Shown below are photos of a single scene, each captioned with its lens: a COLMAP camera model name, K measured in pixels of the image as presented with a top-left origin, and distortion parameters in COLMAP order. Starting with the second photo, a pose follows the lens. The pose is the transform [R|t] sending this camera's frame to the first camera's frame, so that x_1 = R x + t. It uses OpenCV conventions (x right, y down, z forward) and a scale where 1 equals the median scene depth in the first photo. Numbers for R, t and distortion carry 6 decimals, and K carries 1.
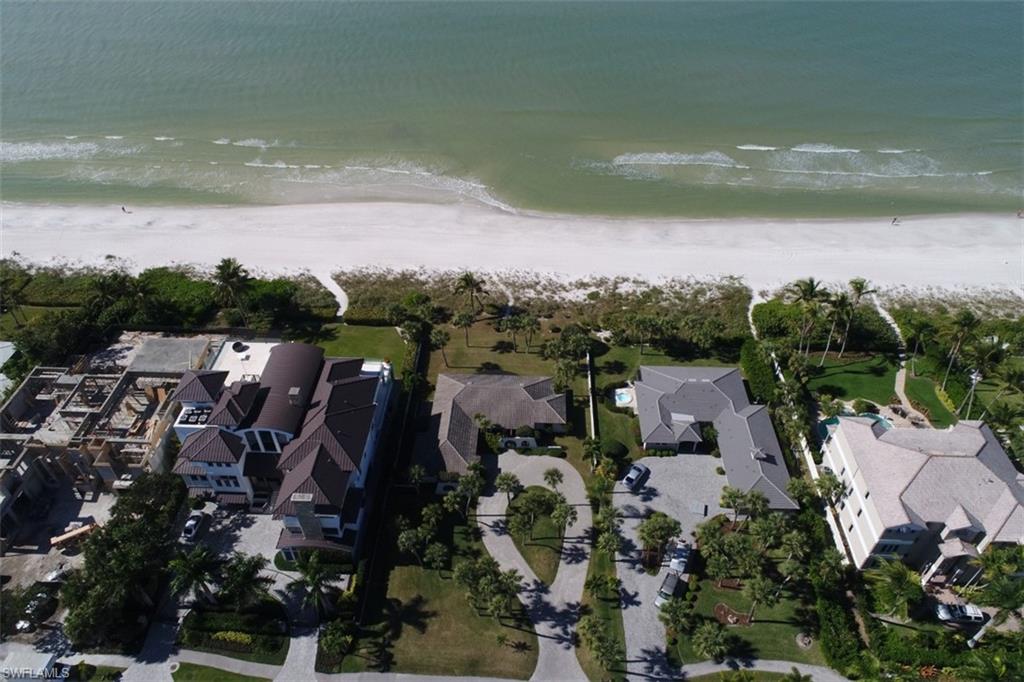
lens RADIAL K [[689.8, 0, 512.0], [0, 689.8, 341.0], [0, 0, 1]] dist [0.001717, -0.001283]
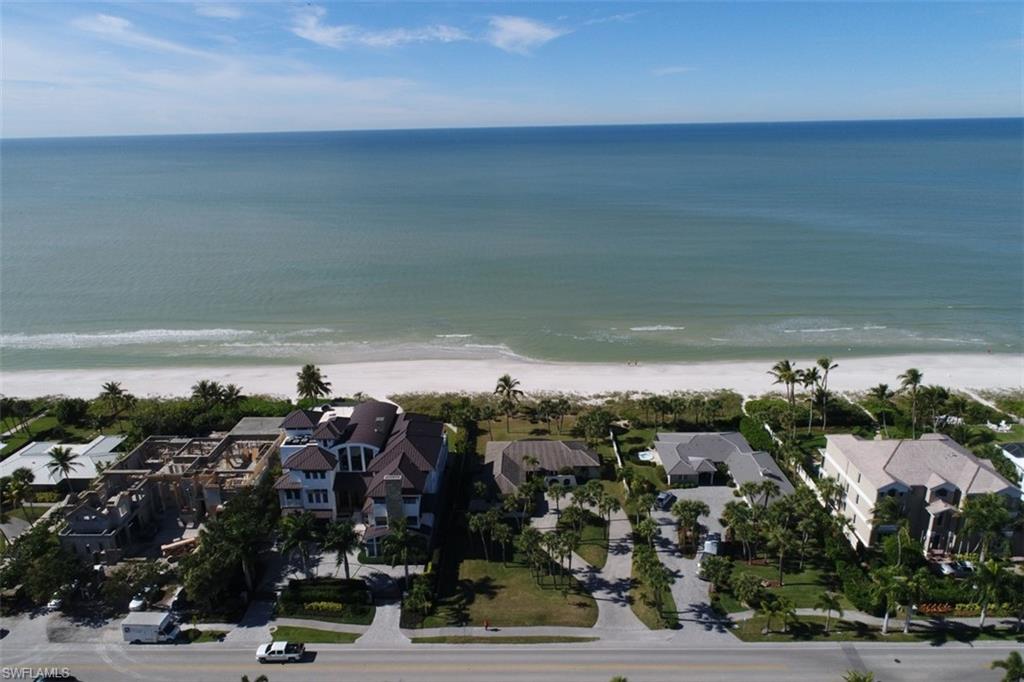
lens RADIAL K [[689.8, 0, 512.0], [0, 689.8, 341.0], [0, 0, 1]] dist [0.001717, -0.001283]
pose [[0.999508, -0.025378, 0.018410, -0.101069], [0.030629, 0.915744, -0.400592, 0.450176], [-0.006693, 0.400959, 0.916072, -0.184079]]
